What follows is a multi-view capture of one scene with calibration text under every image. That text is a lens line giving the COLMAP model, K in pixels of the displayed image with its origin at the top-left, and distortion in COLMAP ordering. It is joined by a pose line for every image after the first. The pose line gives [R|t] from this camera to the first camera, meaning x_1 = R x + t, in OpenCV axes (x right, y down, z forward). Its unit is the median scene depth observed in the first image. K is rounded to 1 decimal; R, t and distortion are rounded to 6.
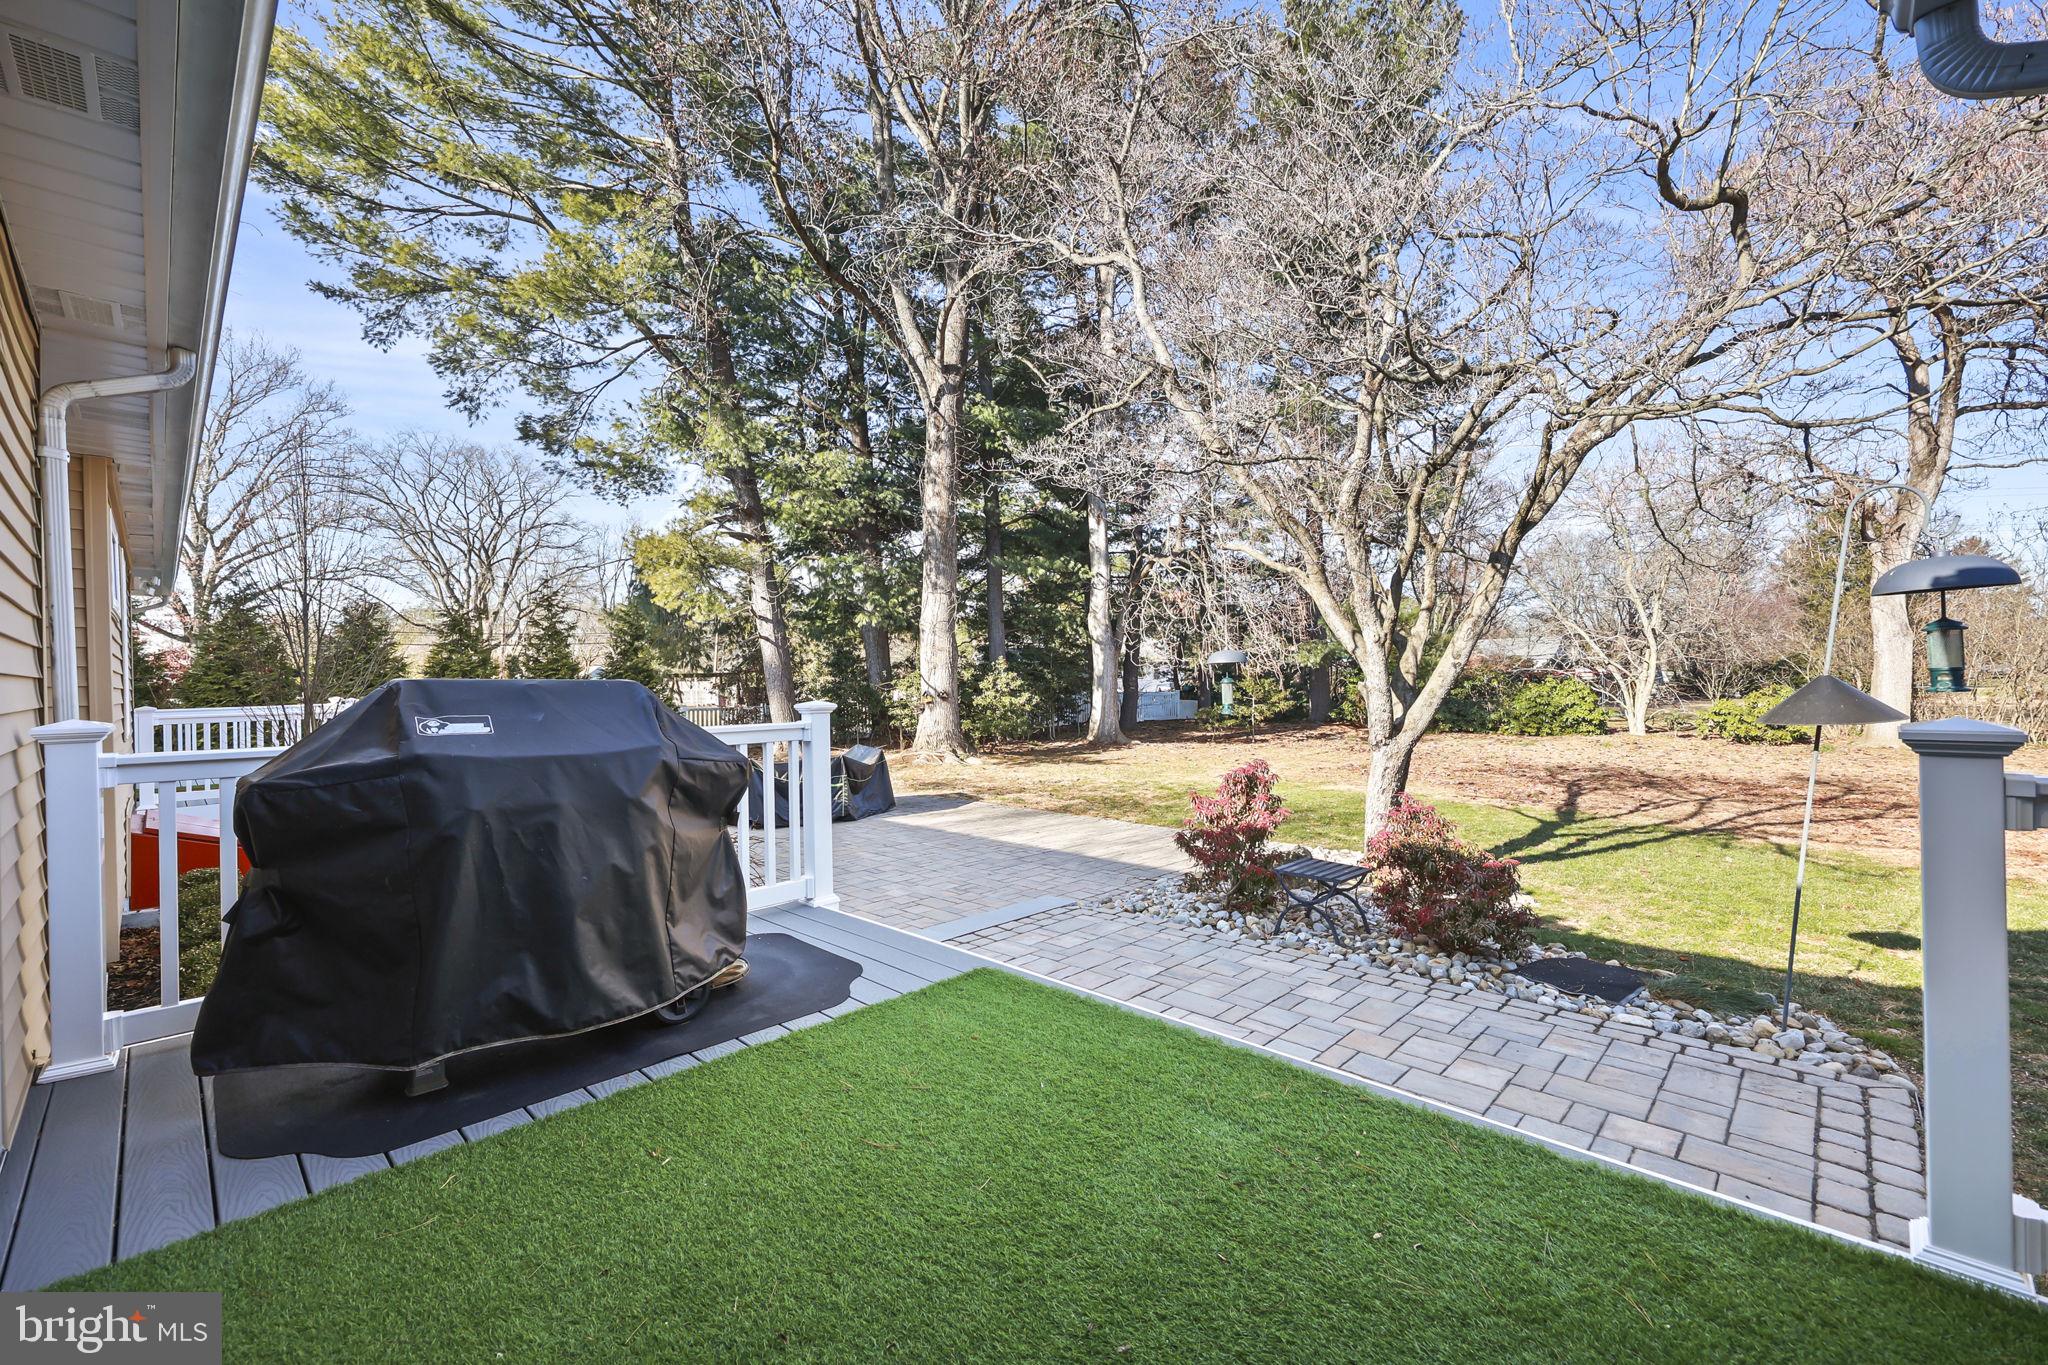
lens RADIAL K [[852.2, 0, 1030.0], [0, 852.2, 681.2], [0, 0, 1]] dist [0.001797, 0.000257]
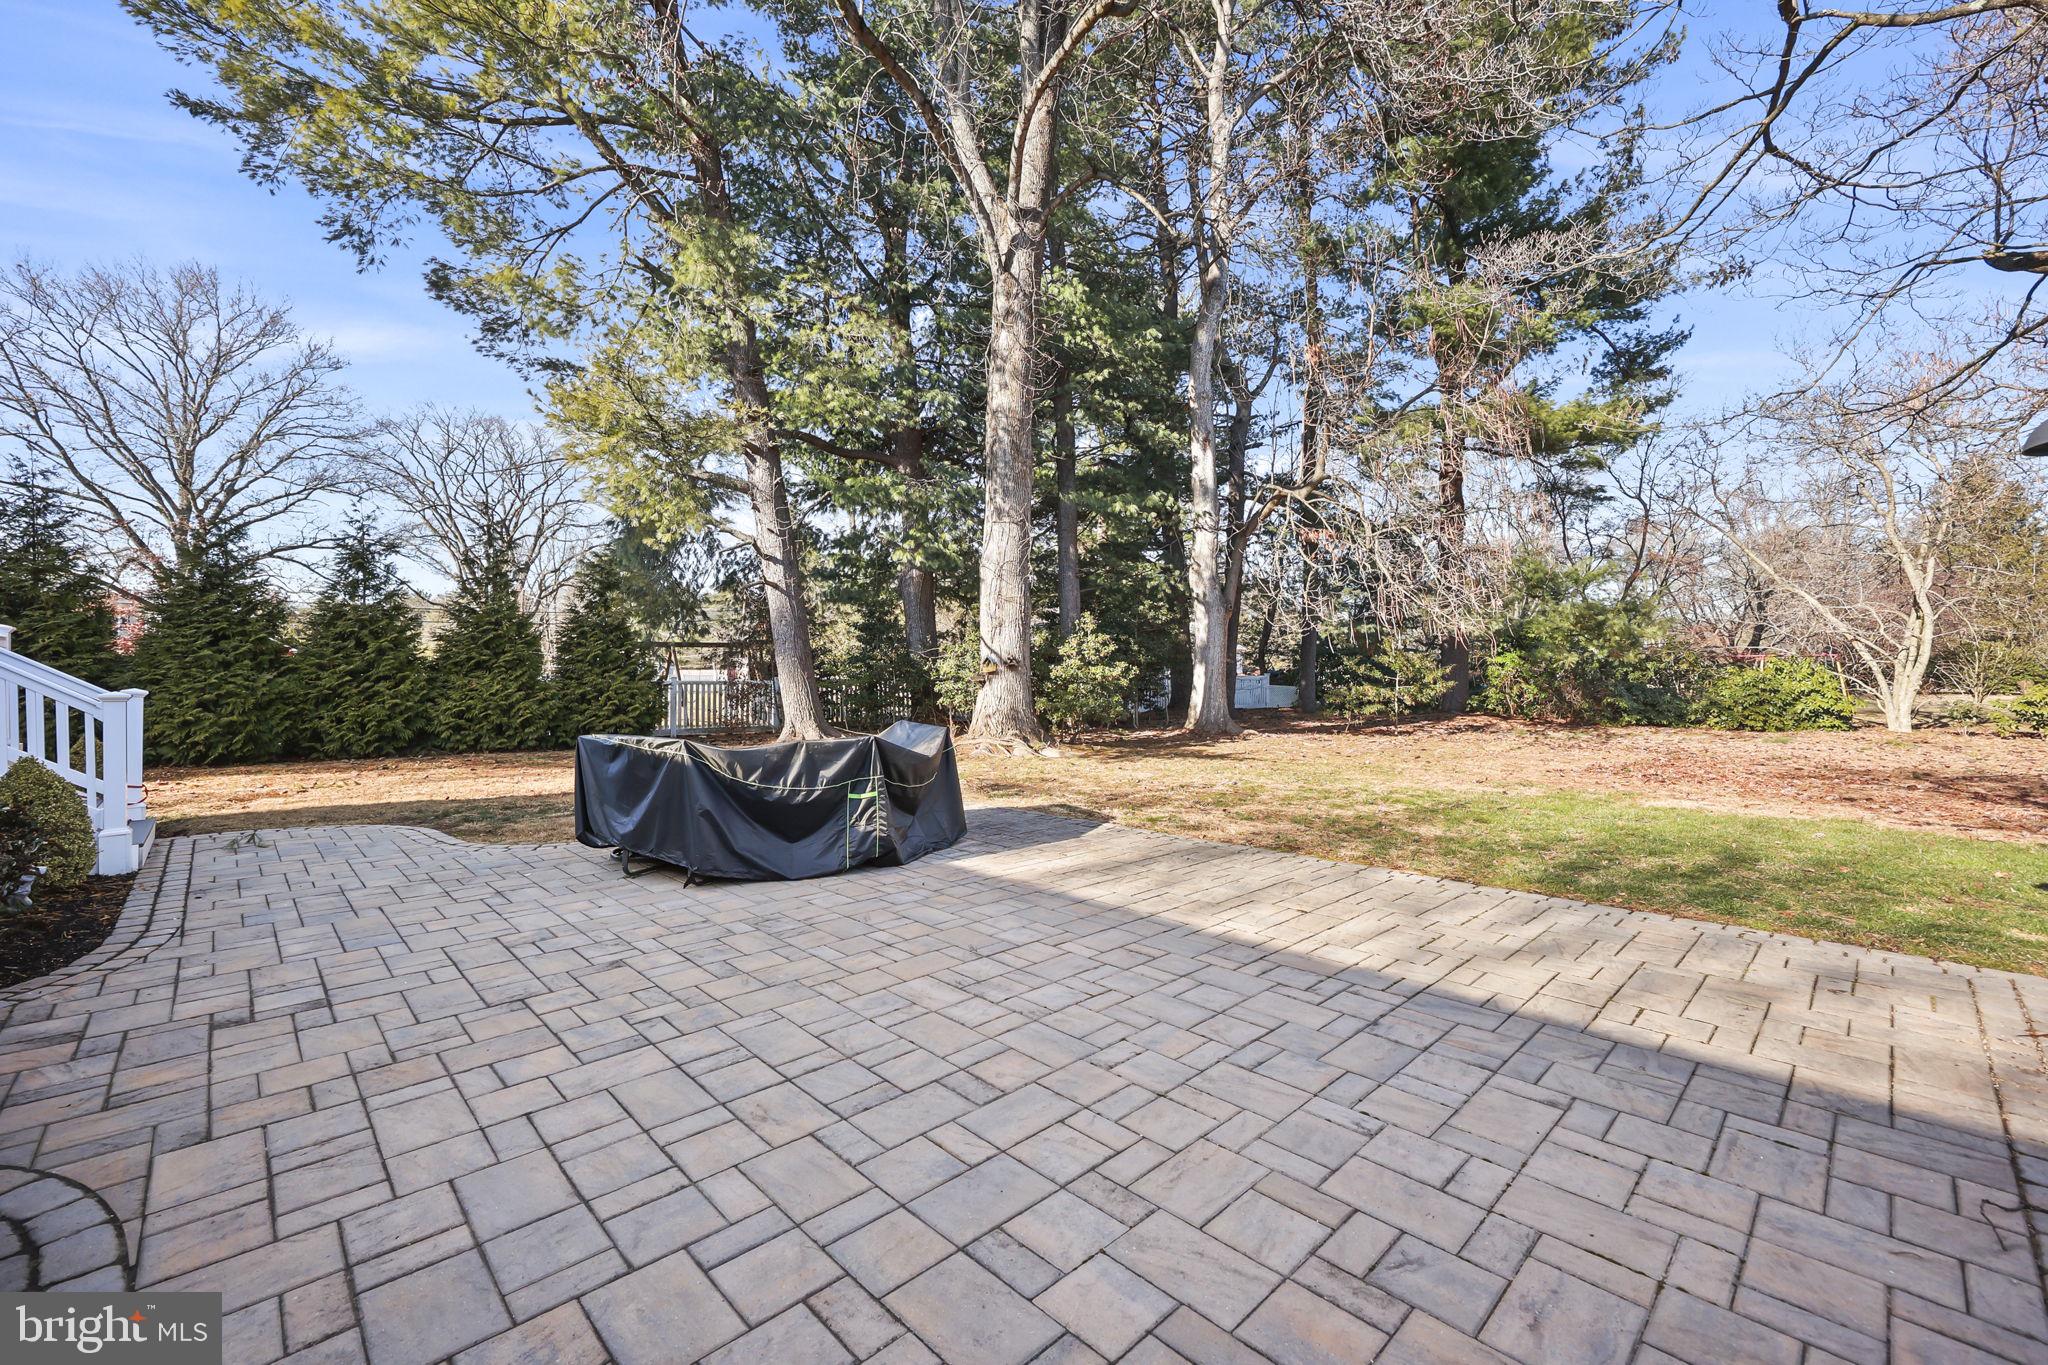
lens RADIAL K [[837.6, 0, 1022.4], [0, 837.6, 671.1], [0, 0, 1]] dist [0.000906, 0.000423]
pose [[0.999127, 0.009960, -0.040580, -0.062037], [-0.010197, 0.999932, -0.005636, 0.027131], [0.040521, 0.006045, 0.999160, 0.276634]]
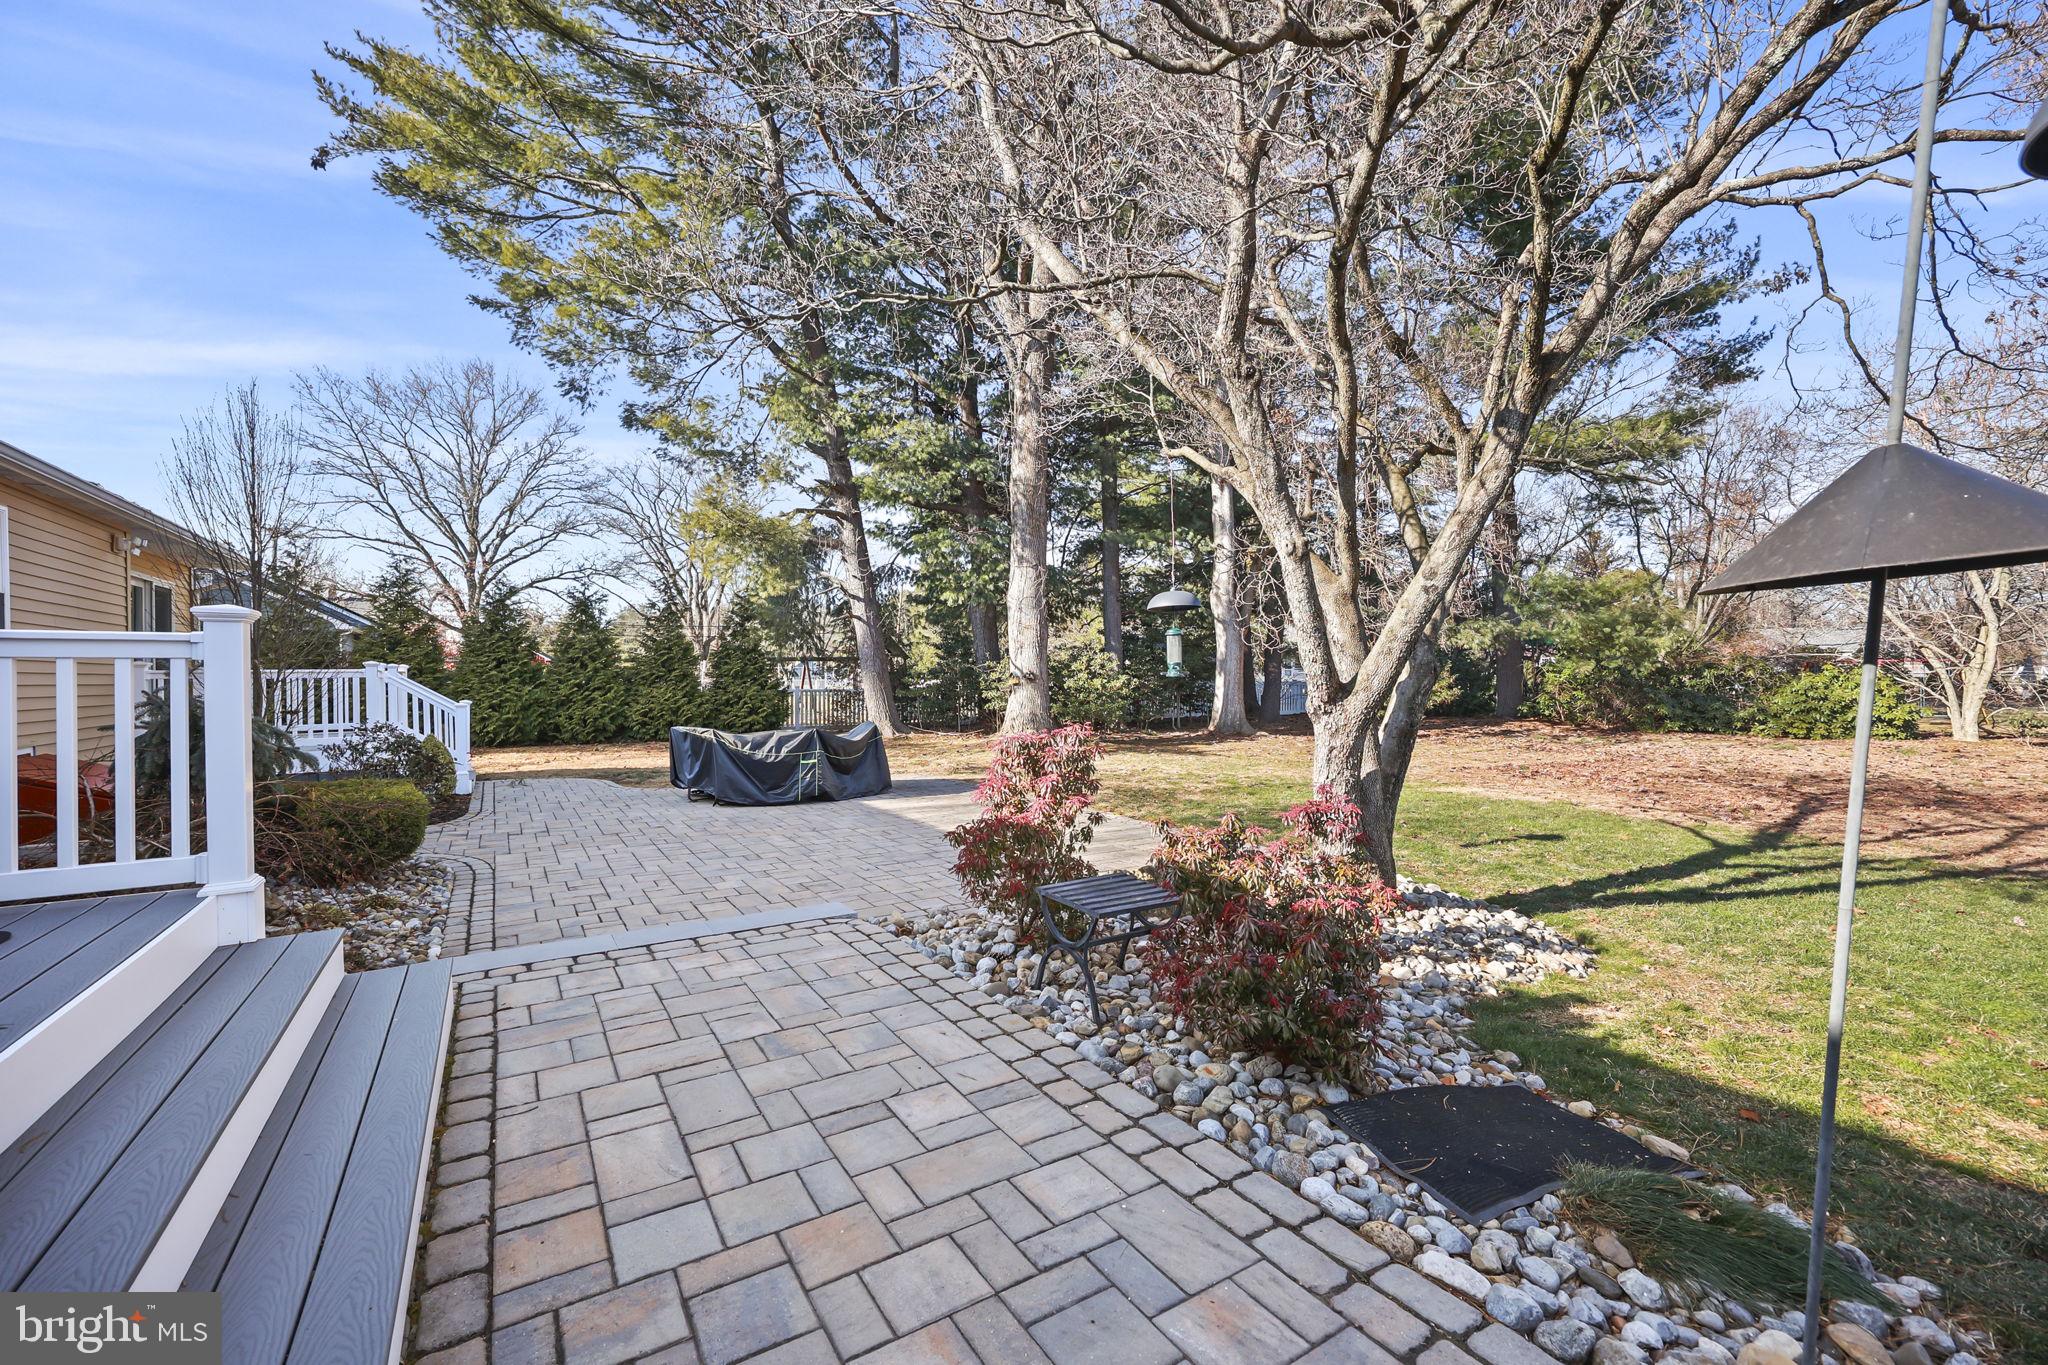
lens RADIAL K [[845.5, 0, 1024.0], [0, 845.5, 682.5], [0, 0, 1]] dist [0.000343, 0.000054]
pose [[0.970067, 0.009193, -0.242664, 0.114465], [-0.007538, 0.999942, 0.007746, 0.015600], [0.242721, -0.005685, 0.970079, 0.098527]]
